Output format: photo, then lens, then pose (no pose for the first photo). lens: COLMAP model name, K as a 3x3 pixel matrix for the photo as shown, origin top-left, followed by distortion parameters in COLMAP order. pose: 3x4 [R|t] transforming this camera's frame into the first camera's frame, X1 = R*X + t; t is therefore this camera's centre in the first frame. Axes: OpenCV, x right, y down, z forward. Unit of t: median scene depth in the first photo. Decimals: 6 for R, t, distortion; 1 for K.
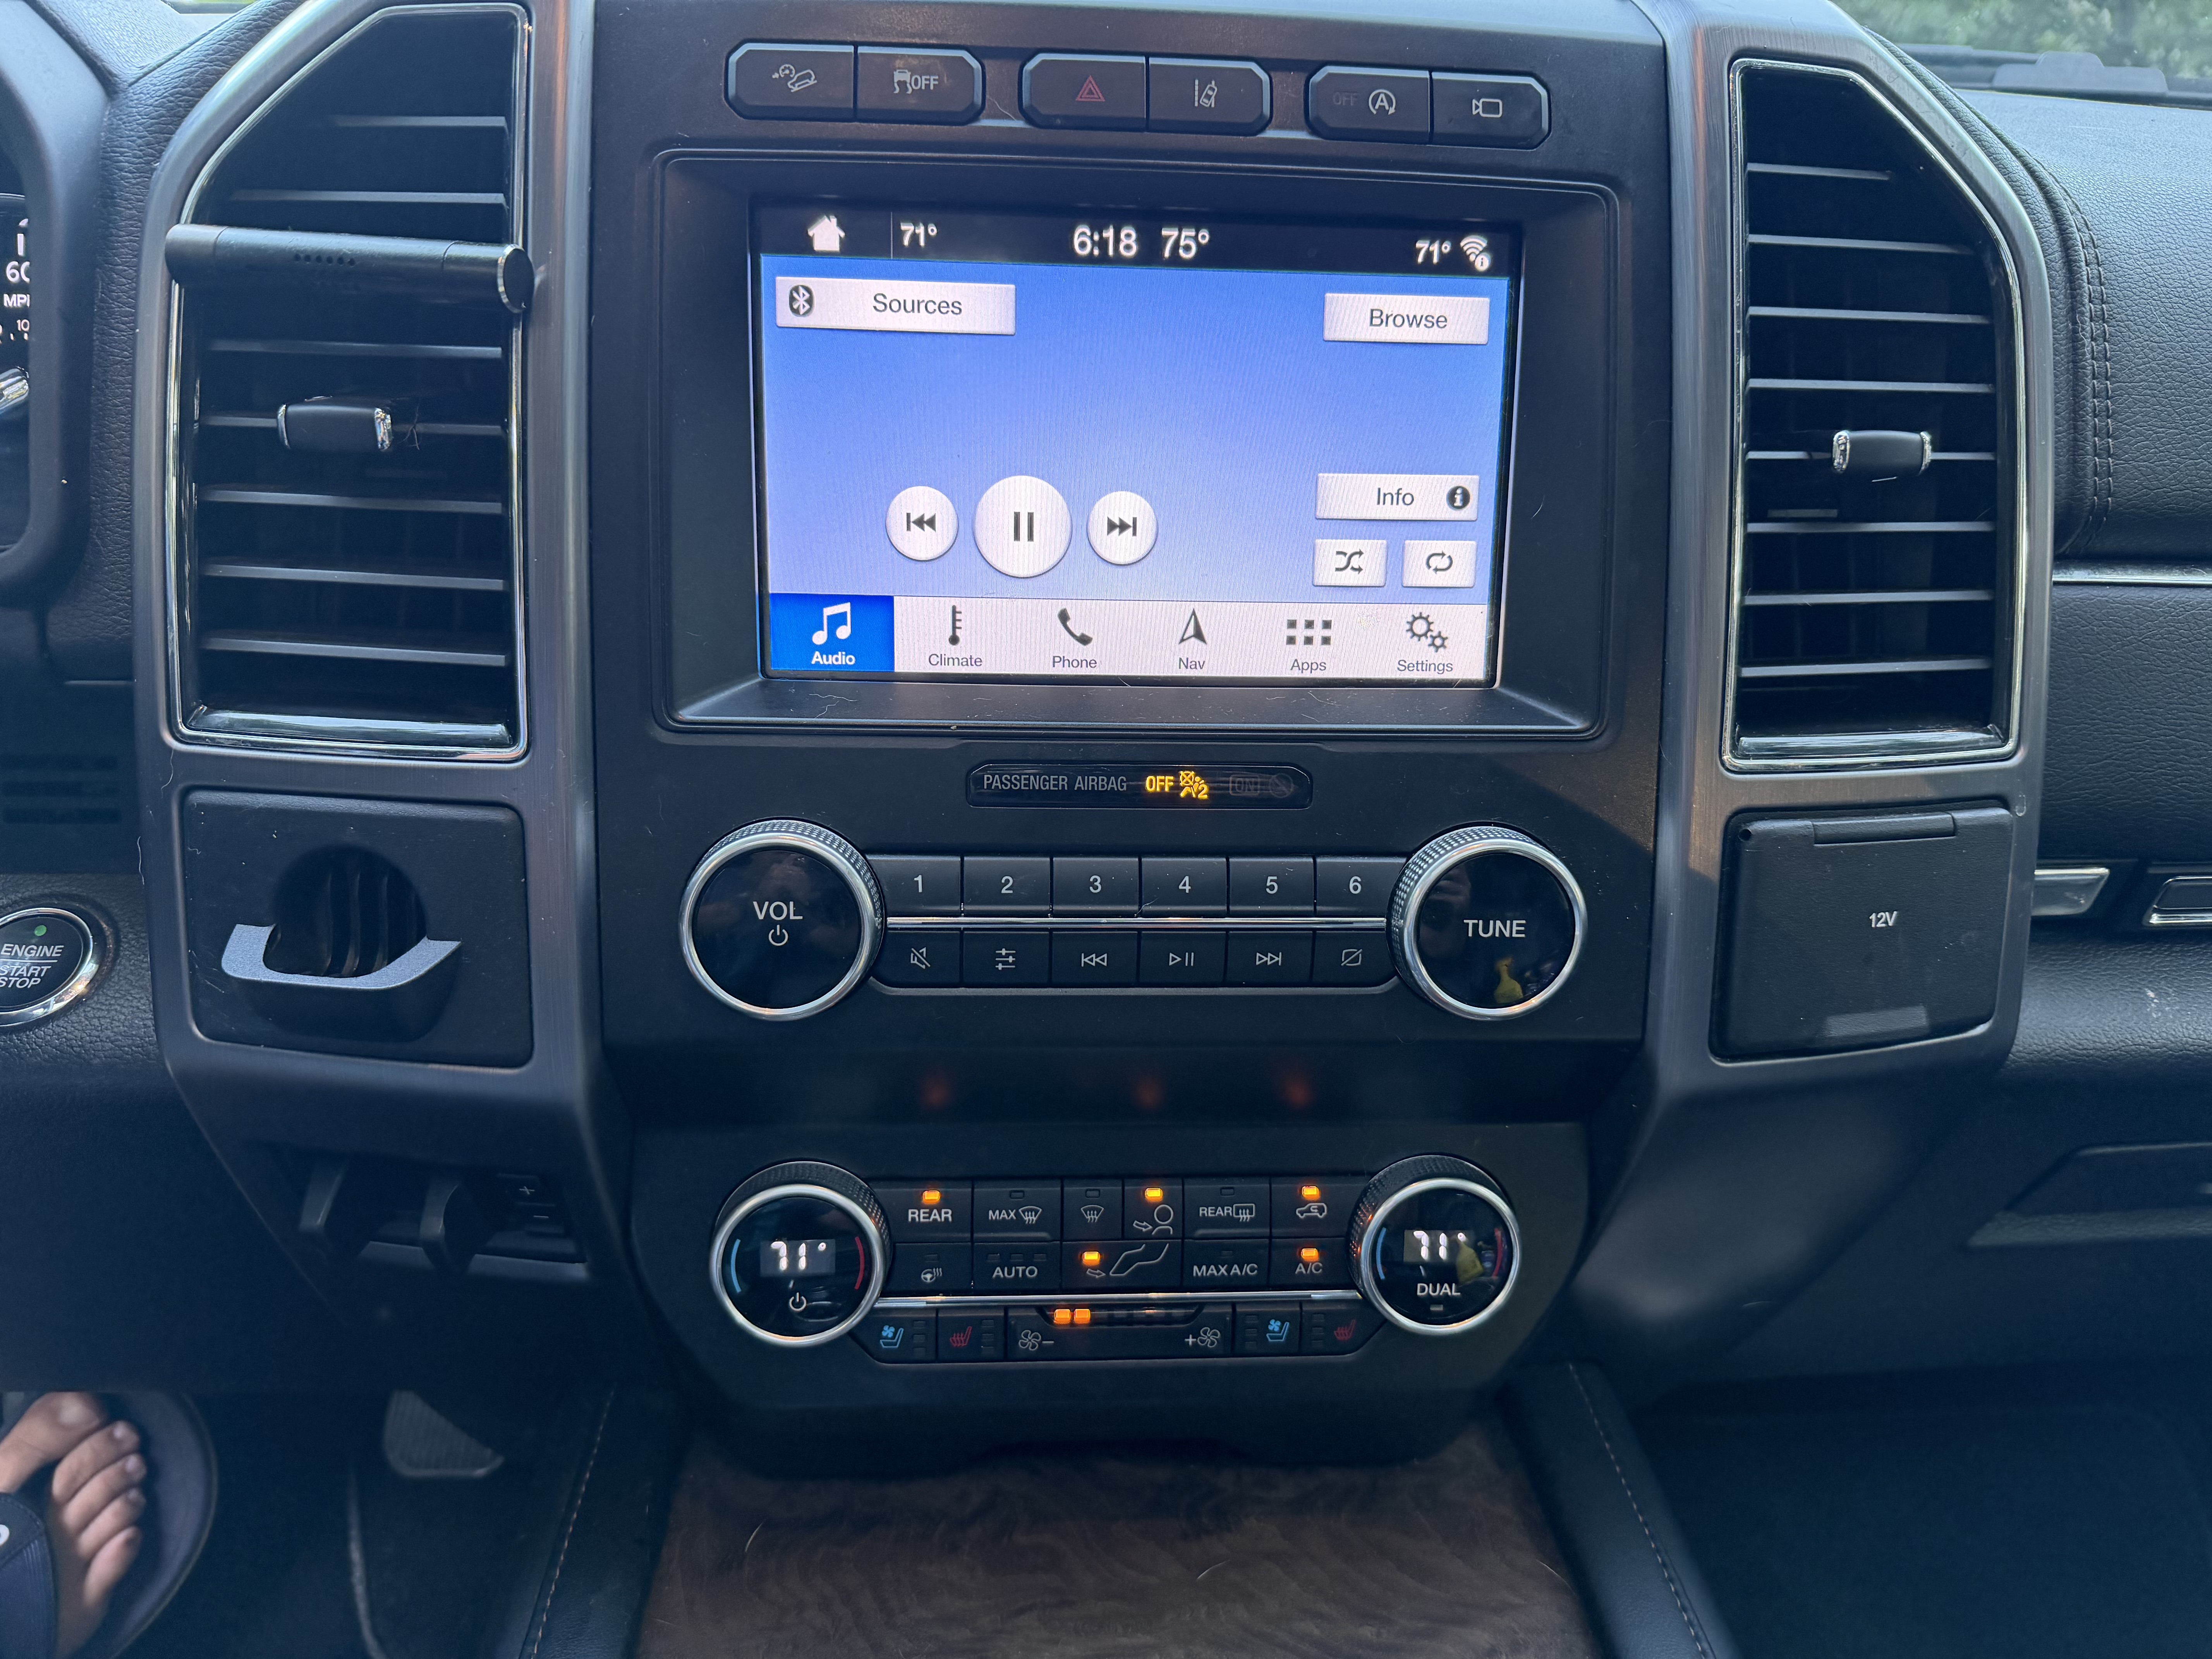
lens RADIAL K [[1599.2, 0, 1105.8], [0, 1599.2, 850.9], [0, 0, 1]] dist [0.035451, -0.010253]
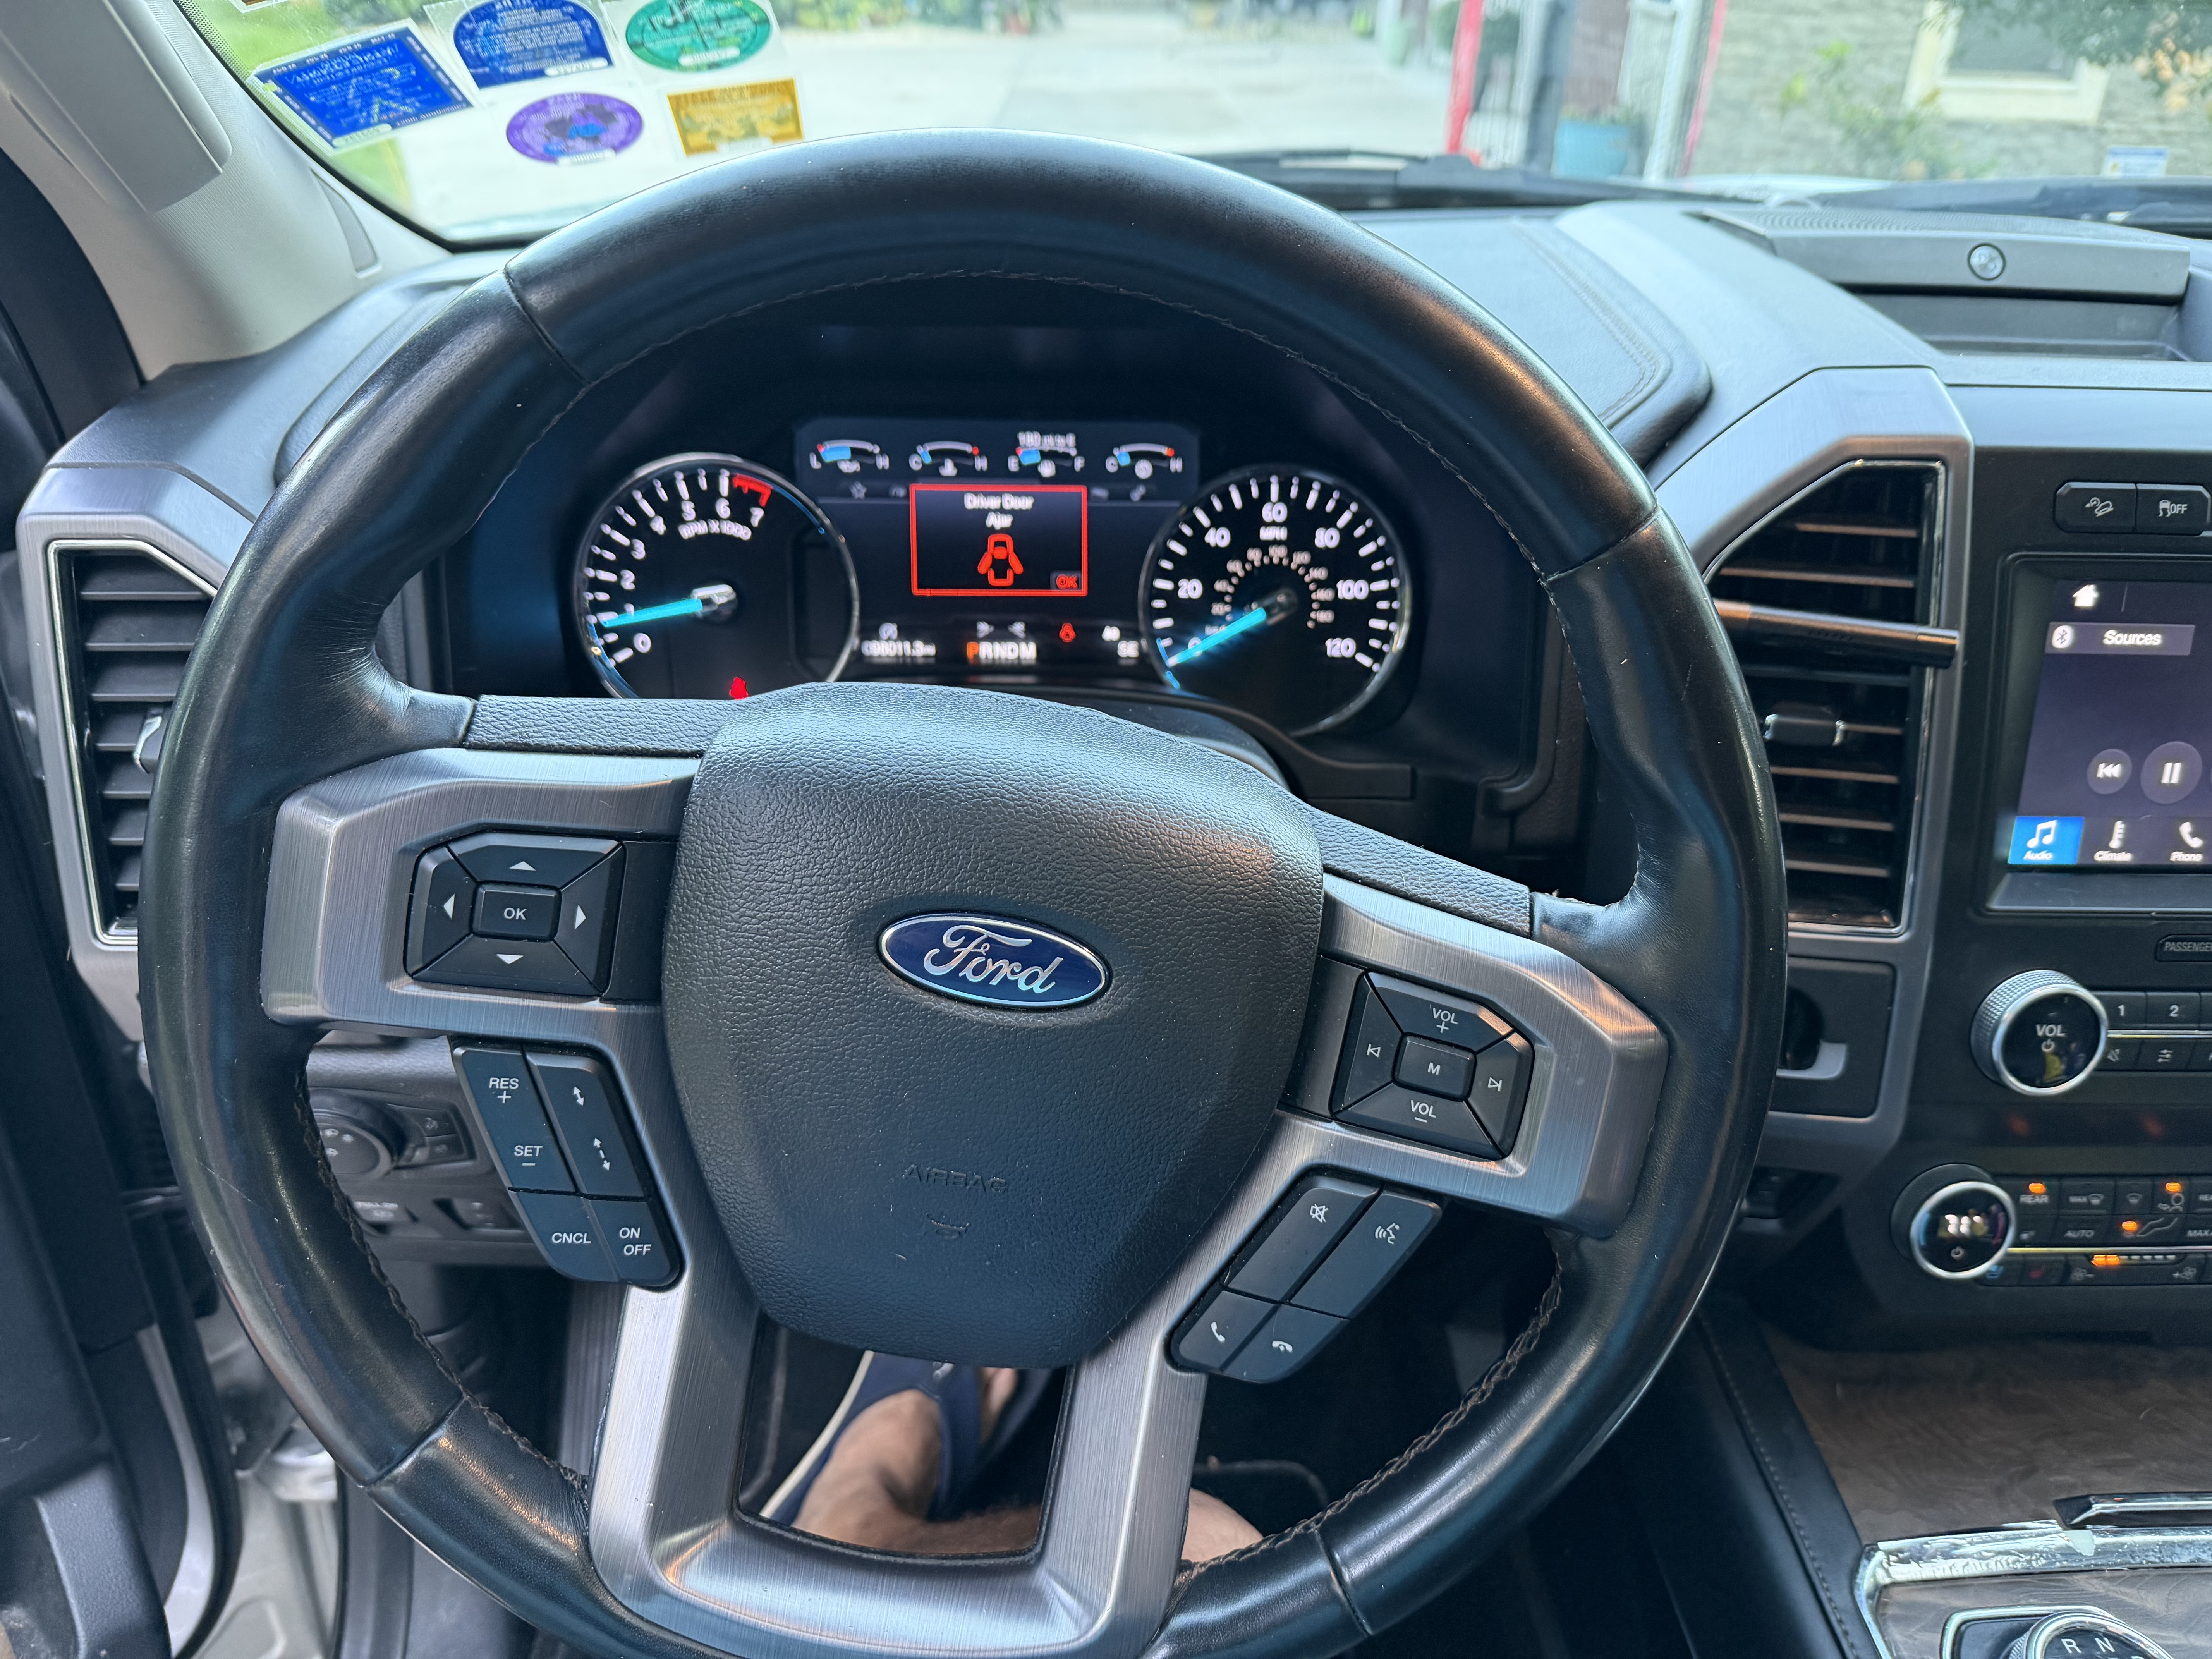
lens RADIAL K [[1599.2, 0, 1101.8], [0, 1599.2, 843.3], [0, 0, 1]] dist [0.035451, -0.010253]
pose [[0.999382, 0.010933, 0.033406, -1.061155], [-0.014601, 0.993645, 0.111611, -0.277261], [-0.031974, -0.112030, 0.993190, -0.495173]]
